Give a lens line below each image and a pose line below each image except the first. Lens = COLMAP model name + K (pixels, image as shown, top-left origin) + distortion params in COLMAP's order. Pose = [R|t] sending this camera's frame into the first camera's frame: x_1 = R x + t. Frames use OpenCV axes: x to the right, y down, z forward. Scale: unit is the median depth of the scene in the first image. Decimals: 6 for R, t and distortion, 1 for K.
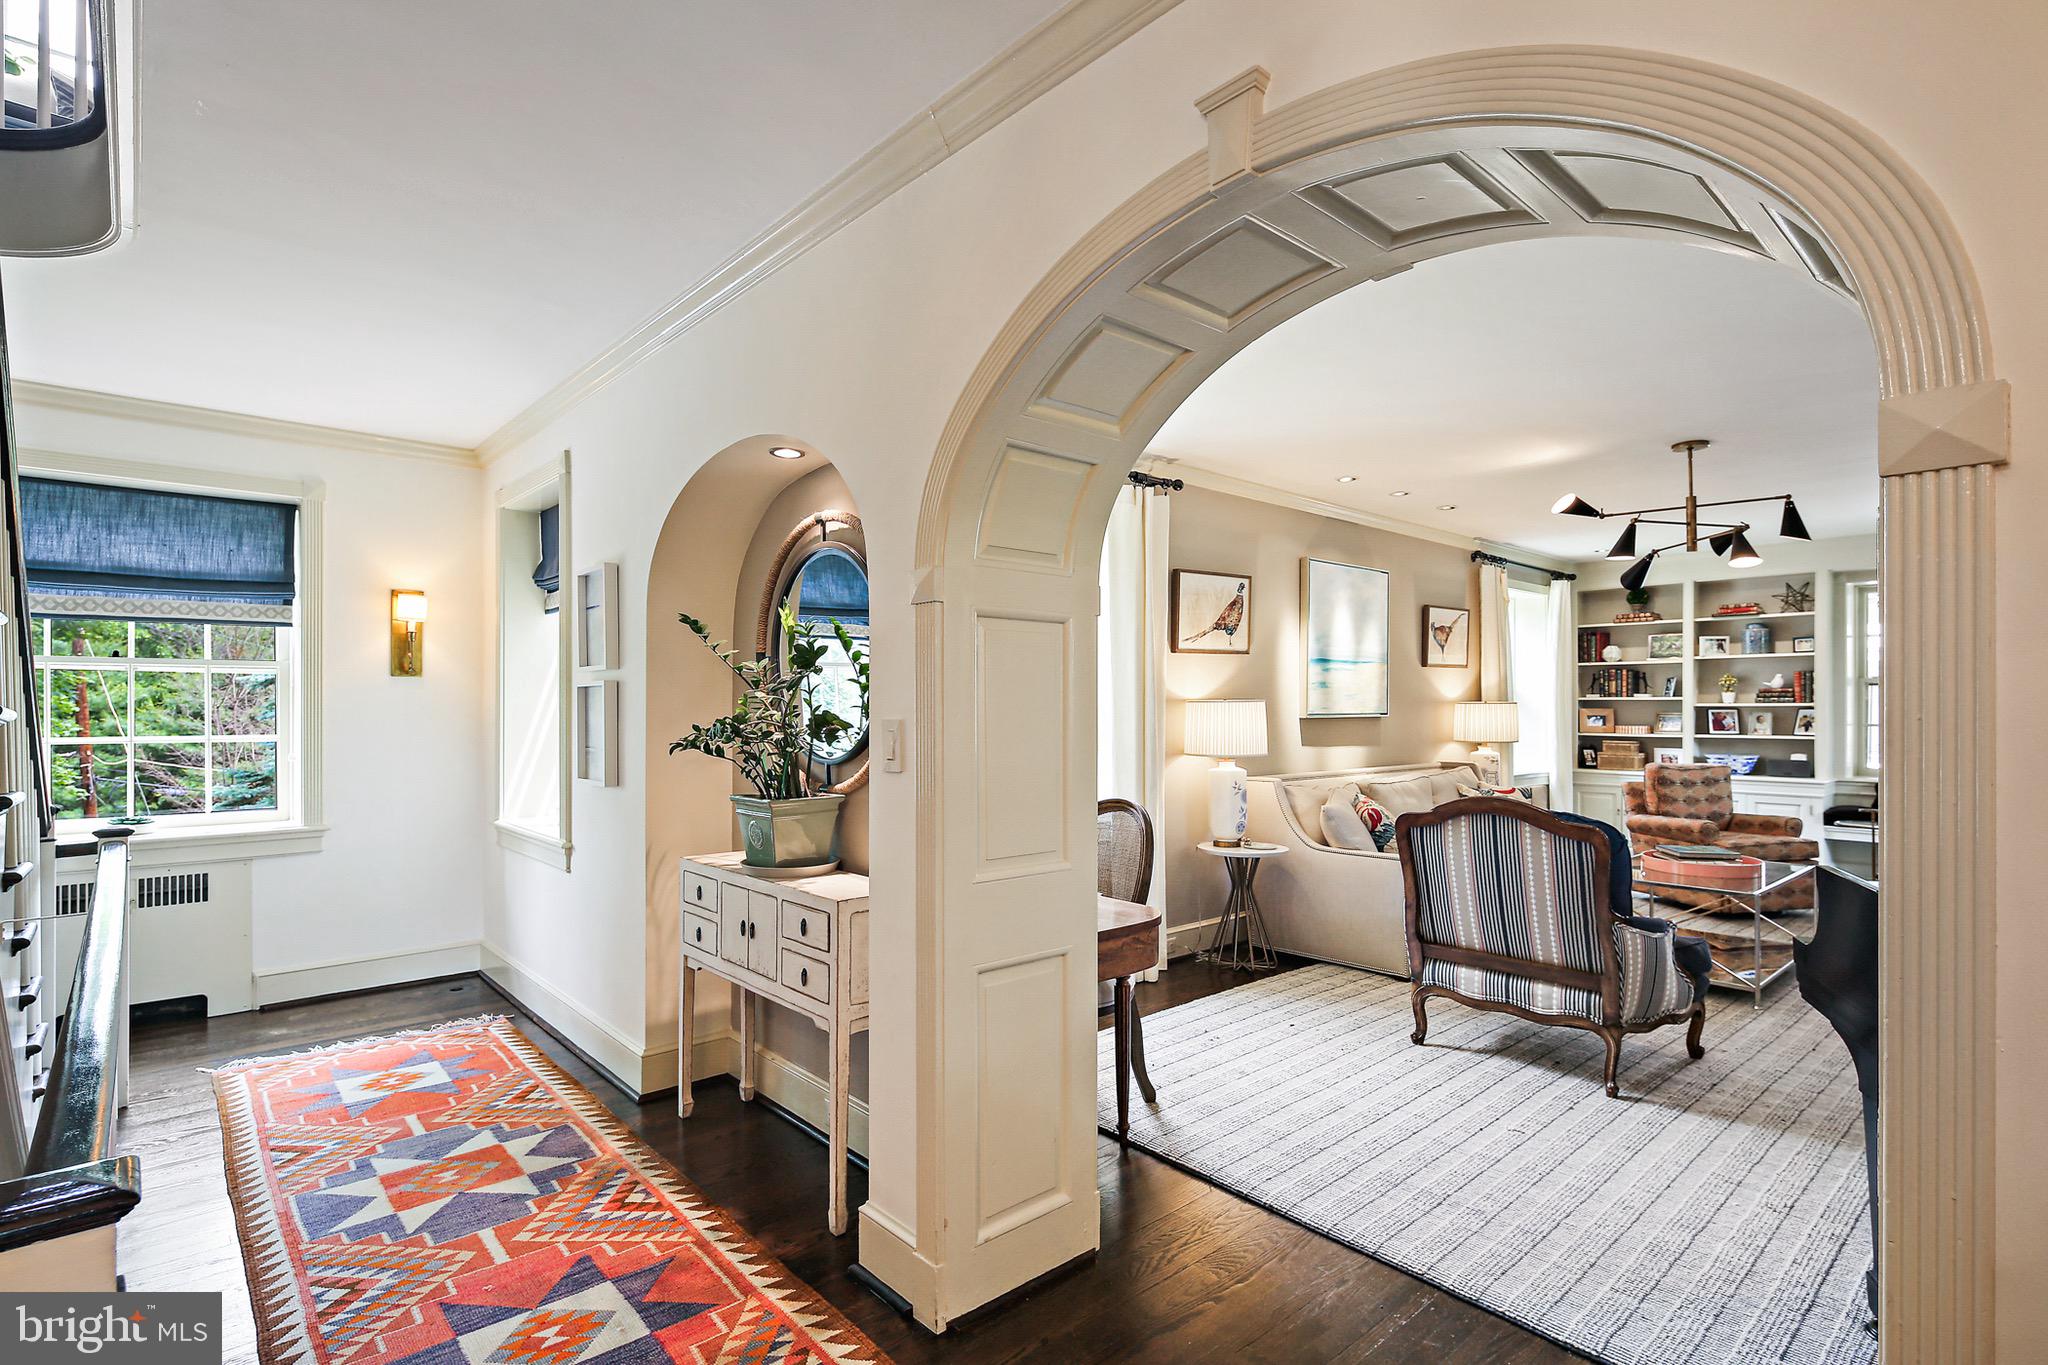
lens RADIAL K [[998.7, 0, 1023.4], [0, 998.7, 707.9], [0, 0, 1]] dist [0.000076, 0.000374]
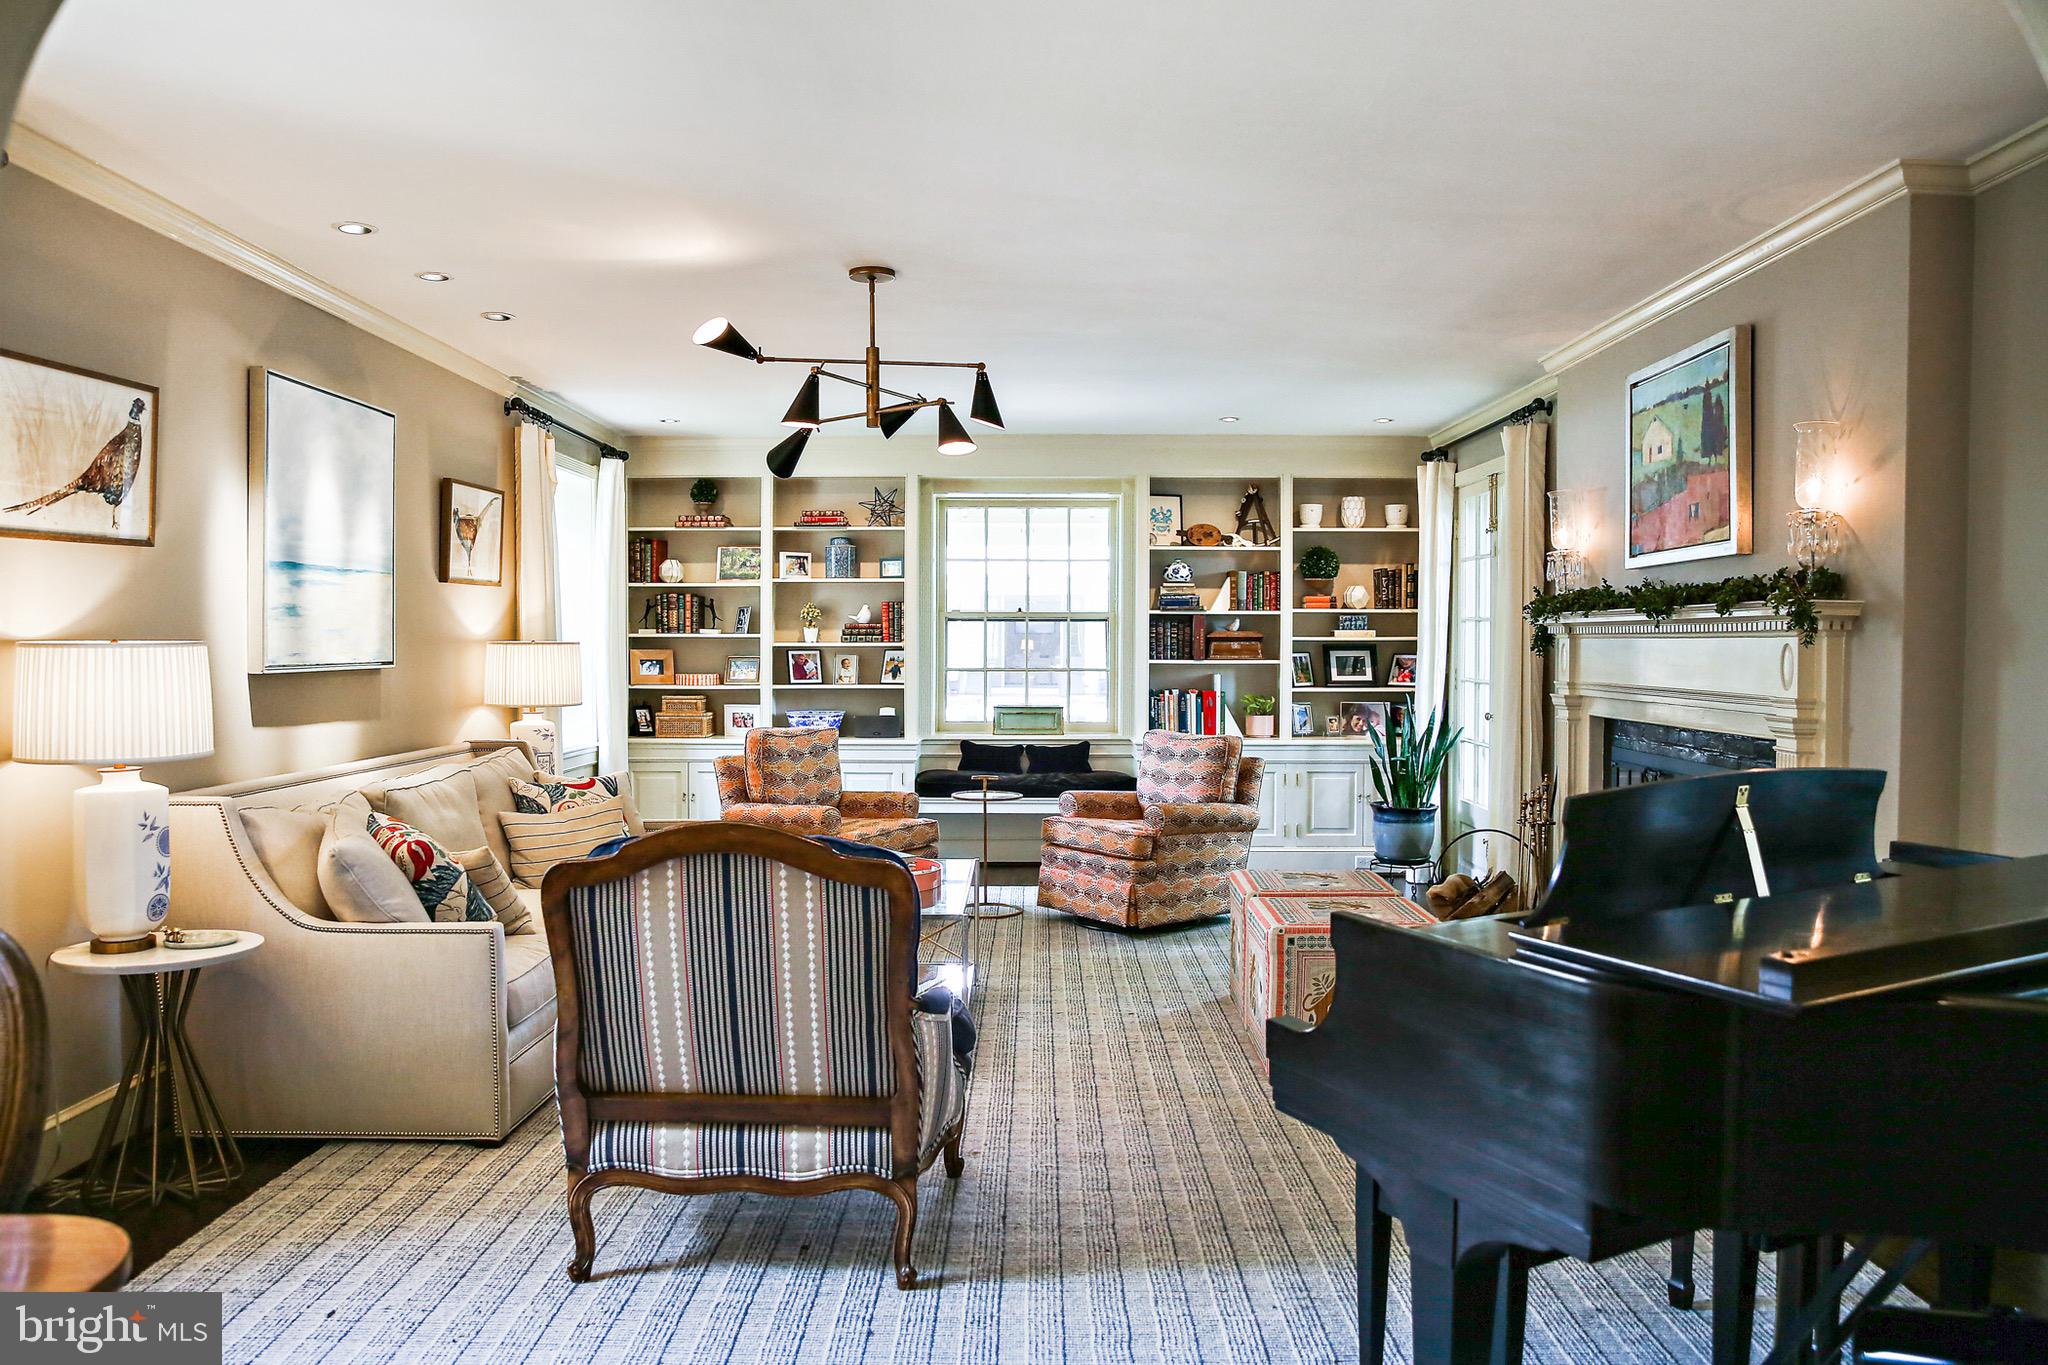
lens RADIAL K [[1472.8, 0, 1024.0], [0, 1472.8, 682.5], [0, 0, 1]] dist [-0.092830, 0.085465]
pose [[0.666771, -0.019628, 0.745004, -0.013834], [-0.000849, 0.999632, 0.027096, -0.005773], [-0.745262, -0.018699, 0.666510, 0.178254]]
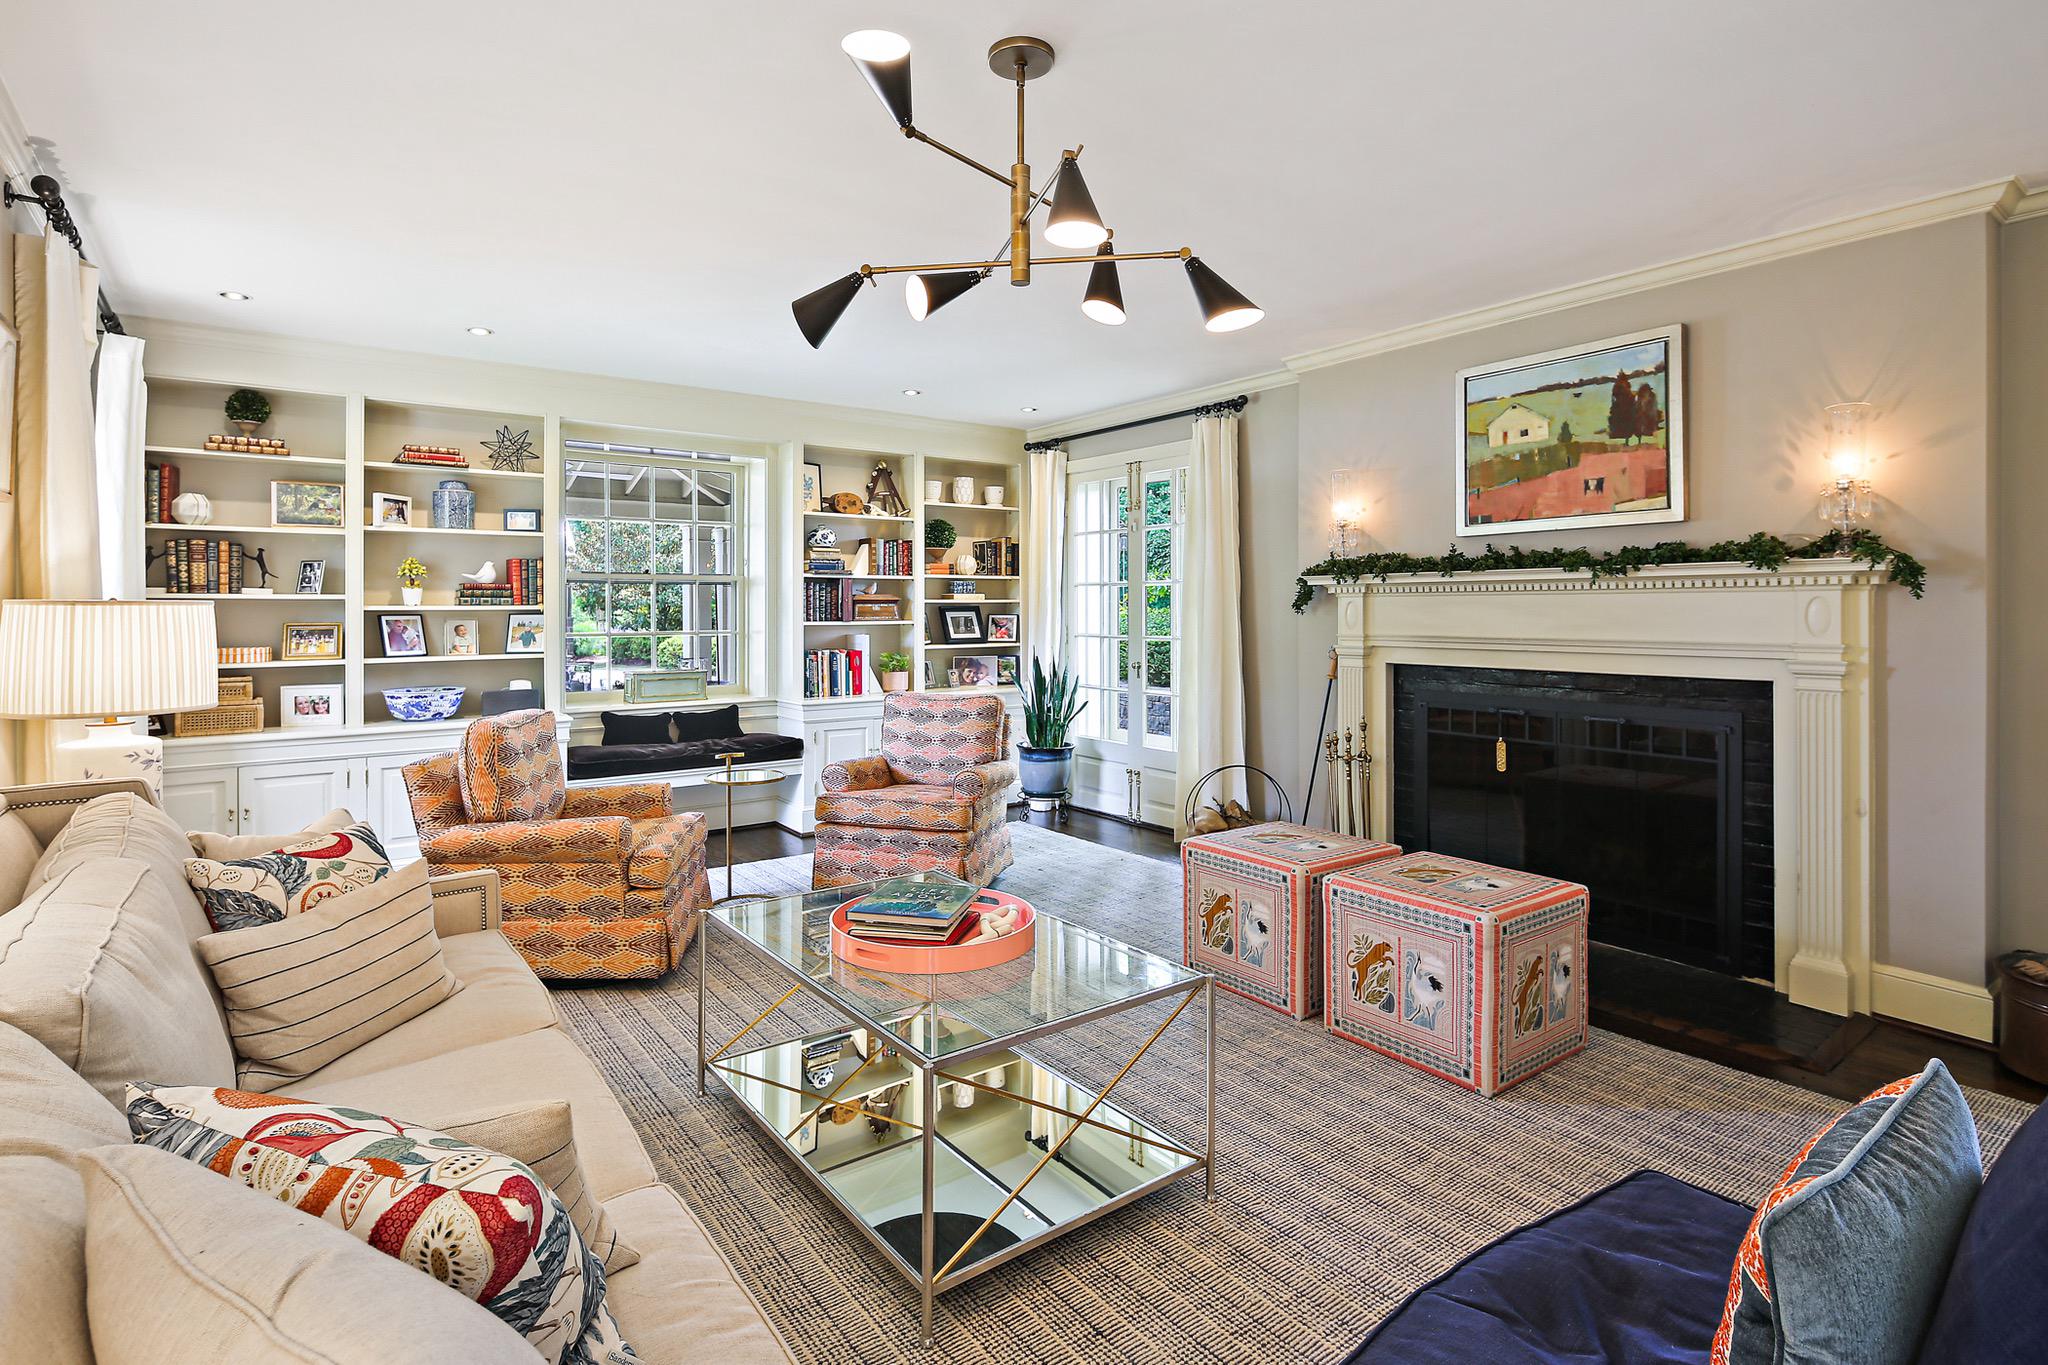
lens RADIAL K [[1008.7, 0, 1026.6], [0, 1008.7, 615.9], [0, 0, 1]] dist [0.001868, 0.000265]
pose [[0.083449, -0.007453, 0.996484, 0.142343], [0.004027, 0.999966, 0.007142, -0.001492], [-0.996504, 0.003417, 0.083477, 0.707780]]
